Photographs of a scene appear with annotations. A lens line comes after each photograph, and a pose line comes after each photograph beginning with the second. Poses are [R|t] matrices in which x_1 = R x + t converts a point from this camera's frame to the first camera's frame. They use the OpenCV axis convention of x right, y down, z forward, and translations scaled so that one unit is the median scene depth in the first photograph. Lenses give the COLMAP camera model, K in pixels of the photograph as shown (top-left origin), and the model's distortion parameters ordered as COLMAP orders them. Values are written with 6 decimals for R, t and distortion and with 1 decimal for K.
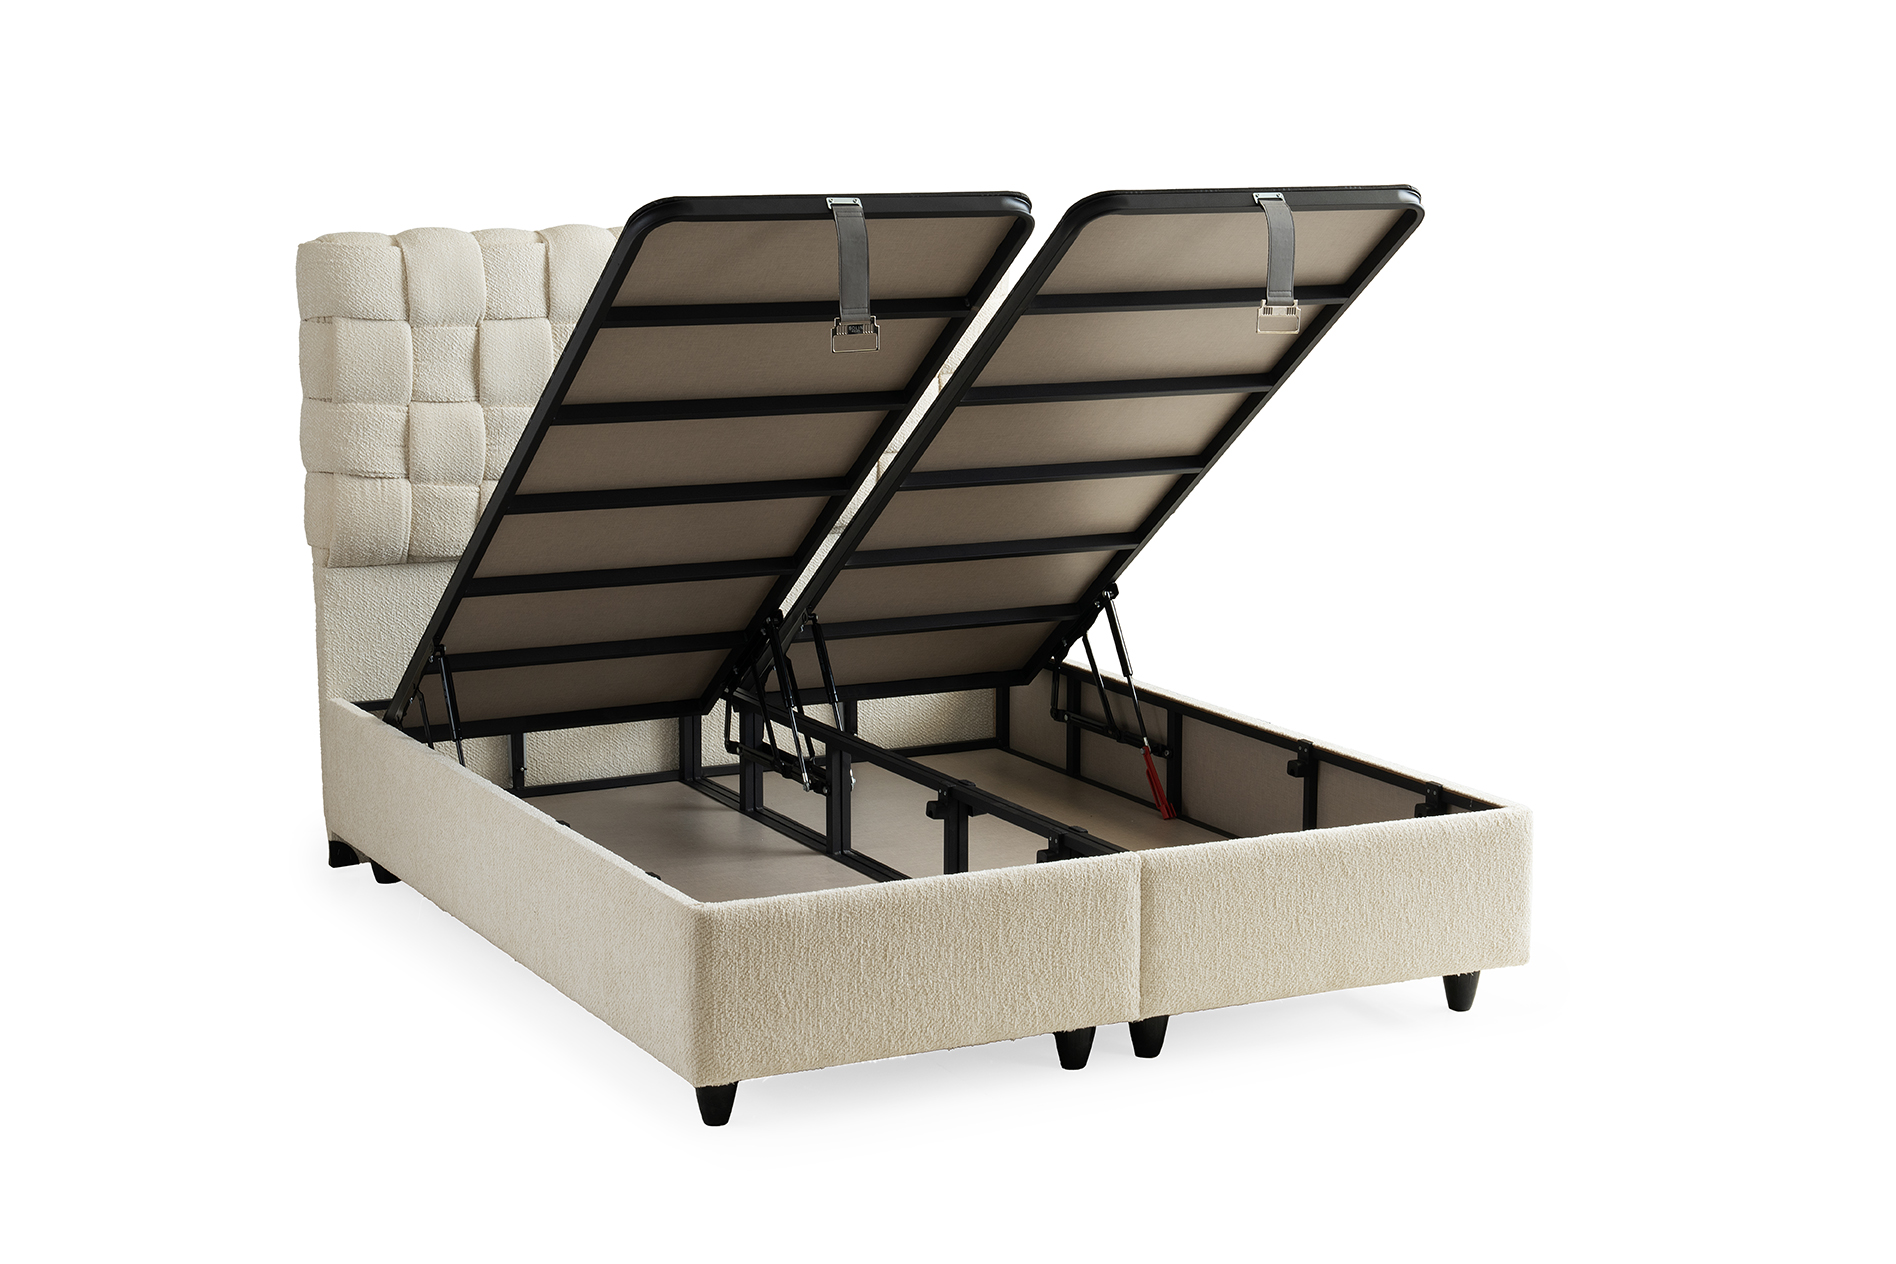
lens RADIAL K [[3341.8, 0, 1022.3], [0, 3341.8, 503.6], [0, 0, 1]] dist [0.084994, 0.073044]
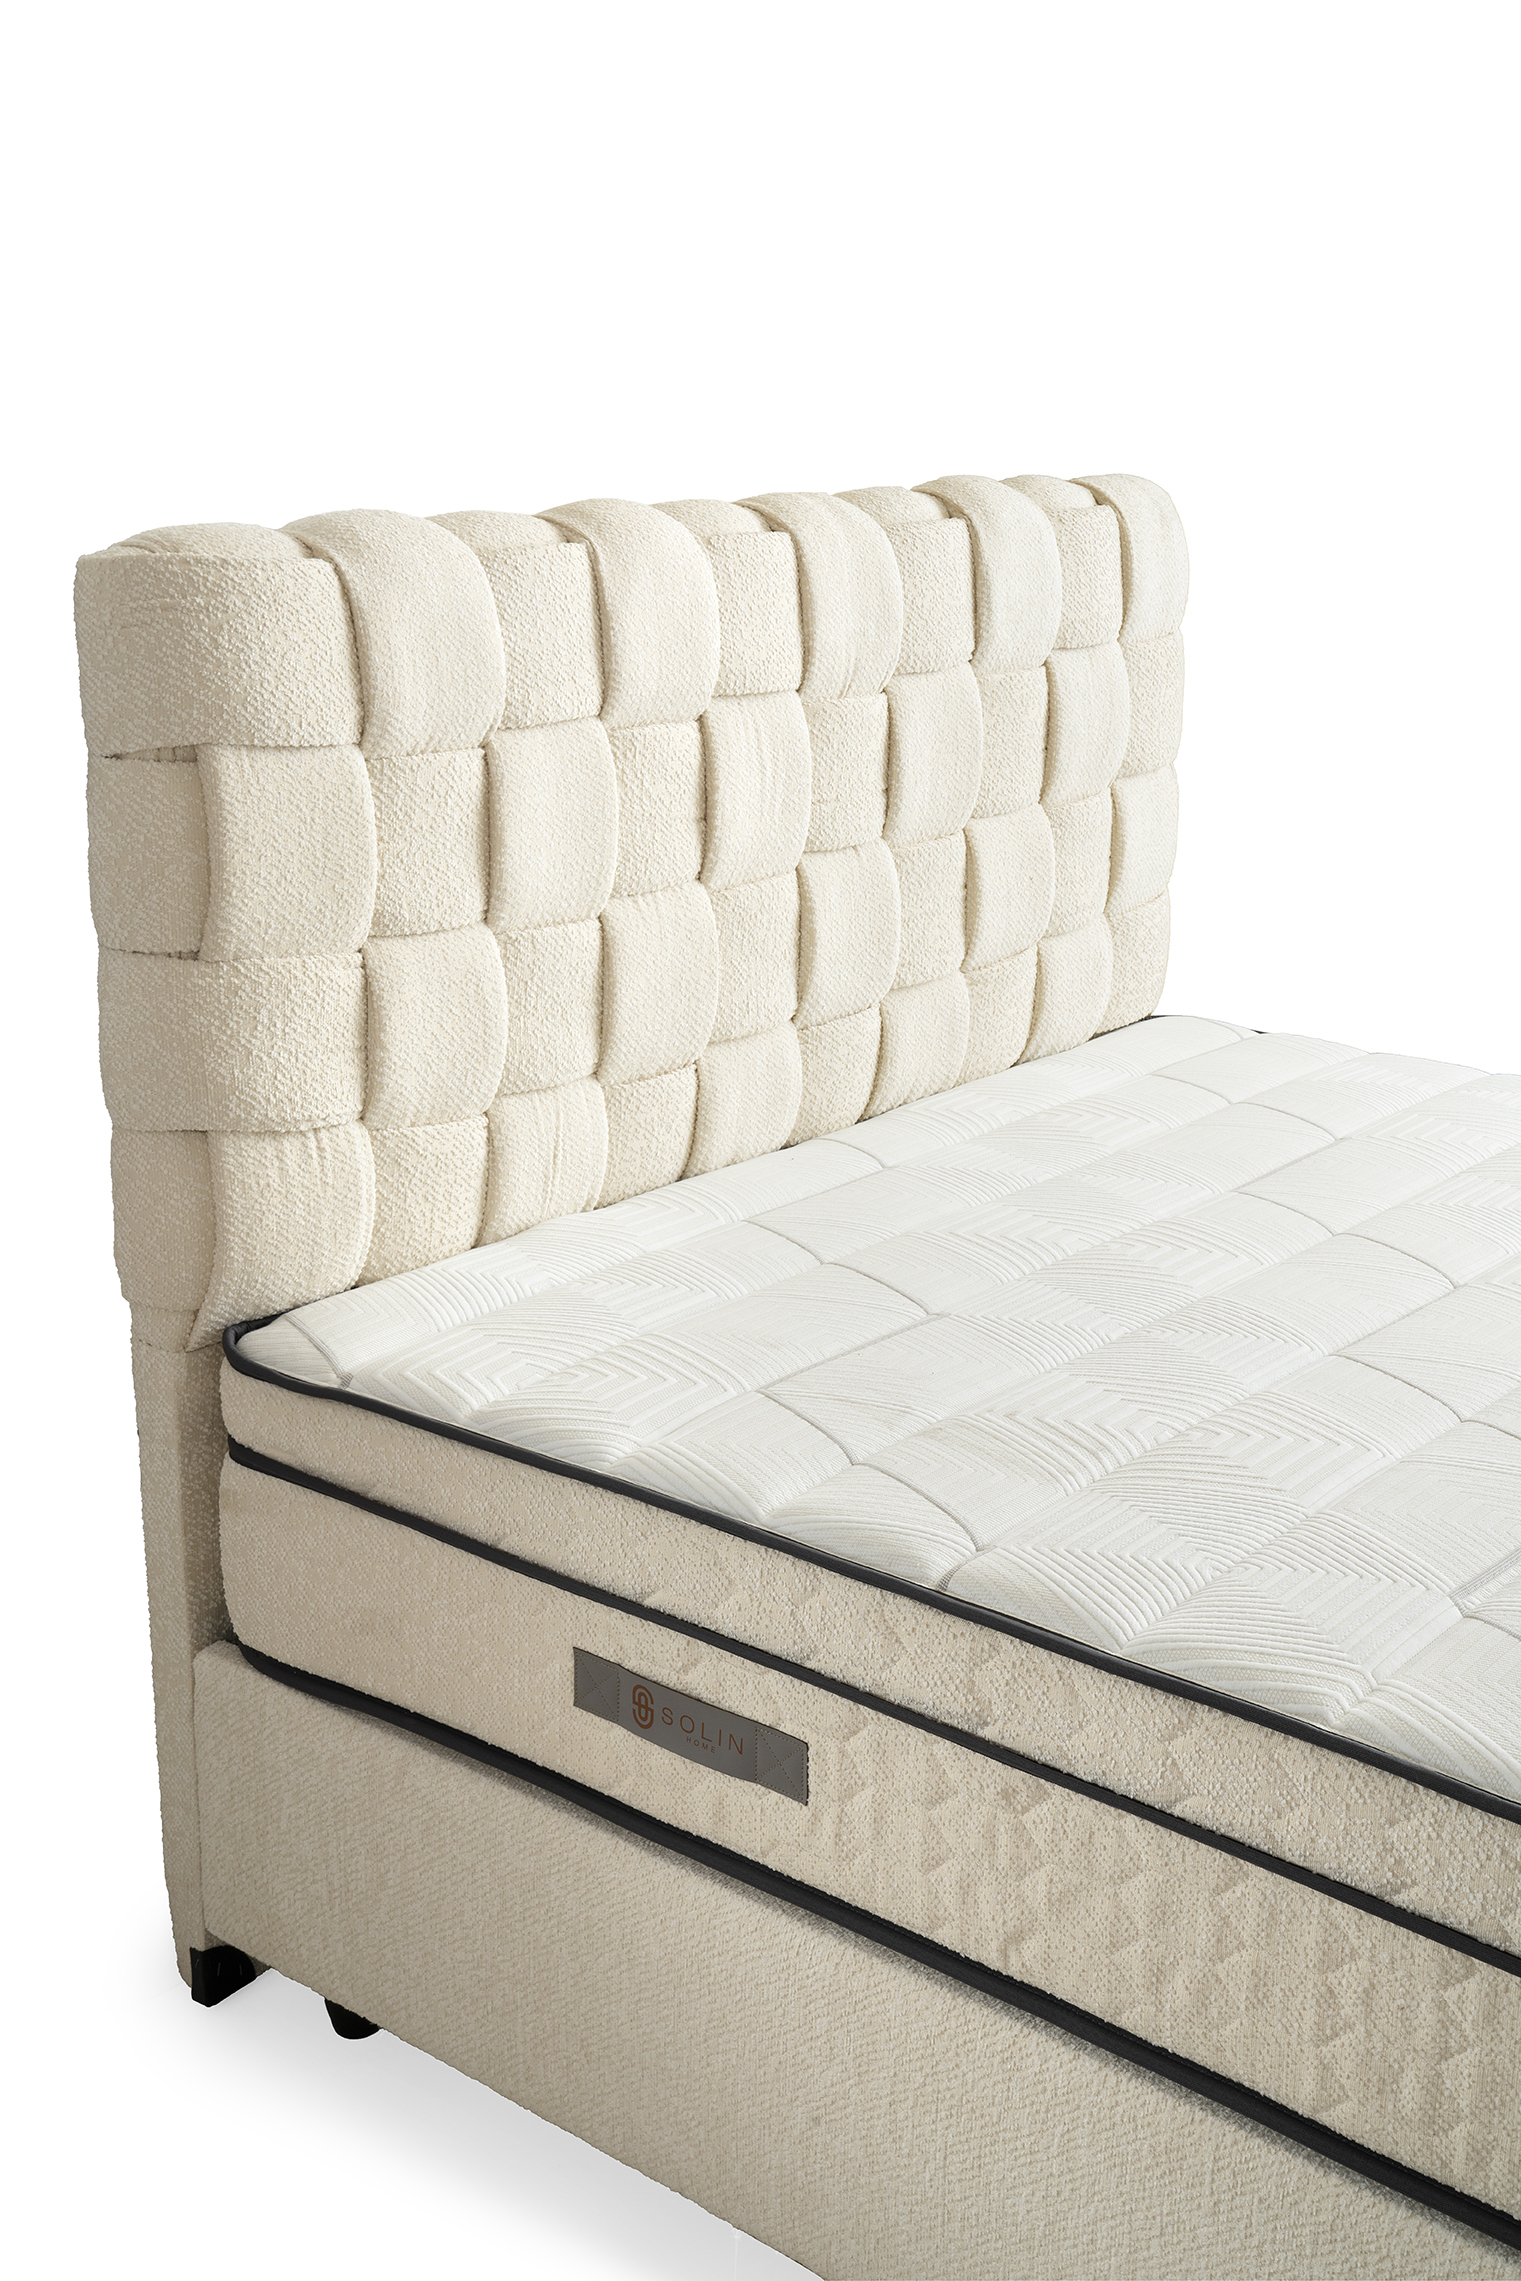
lens RADIAL K [[2708.5, 0, 760.5], [0, 2708.5, 1140.5], [0, 0, 1]] dist [0.036160, 0.324409]
pose [[0.915654, -0.096971, 0.390094, -0.272852], [0.034185, 0.985735, 0.164796, -0.060004], [-0.400510, -0.137560, 0.905908, 0.674728]]
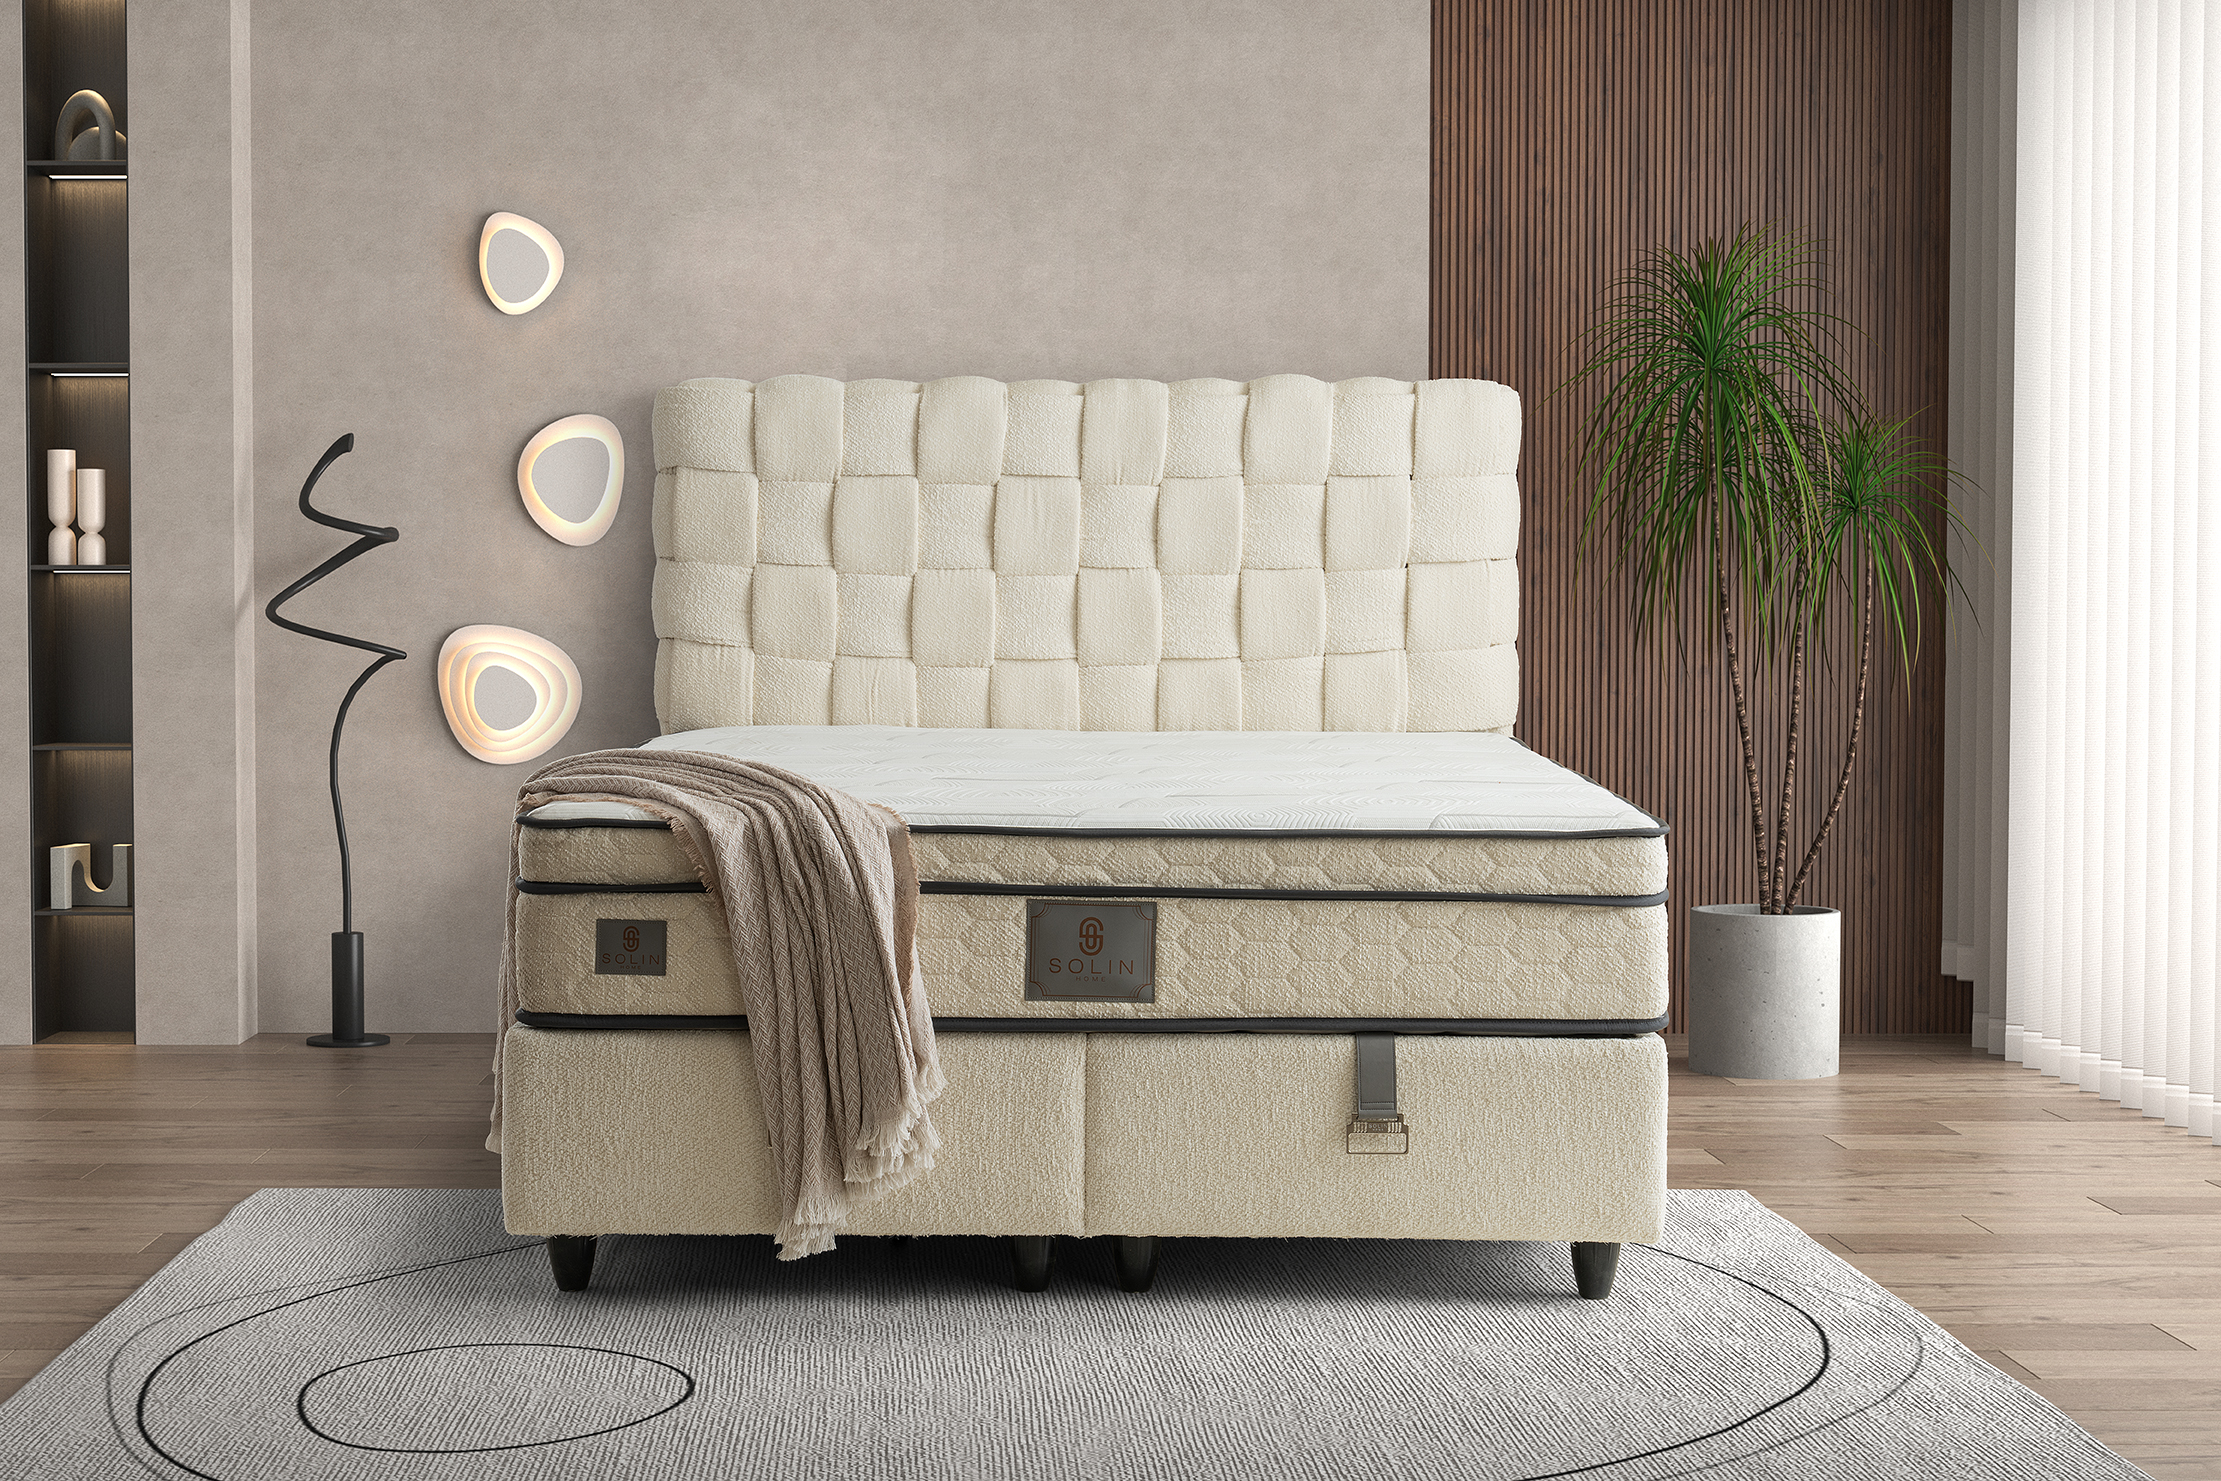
lens RADIAL K [[3934.1, 0, 1110.5], [0, 3934.1, 740.5], [0, 0, 1]] dist [0.128102, 0.002780]
pose [[0.887770, 0.034415, -0.458999, 0.394898], [-0.065713, 0.996463, -0.052385, 0.067171], [0.455572, 0.076668, 0.886891, 0.102852]]
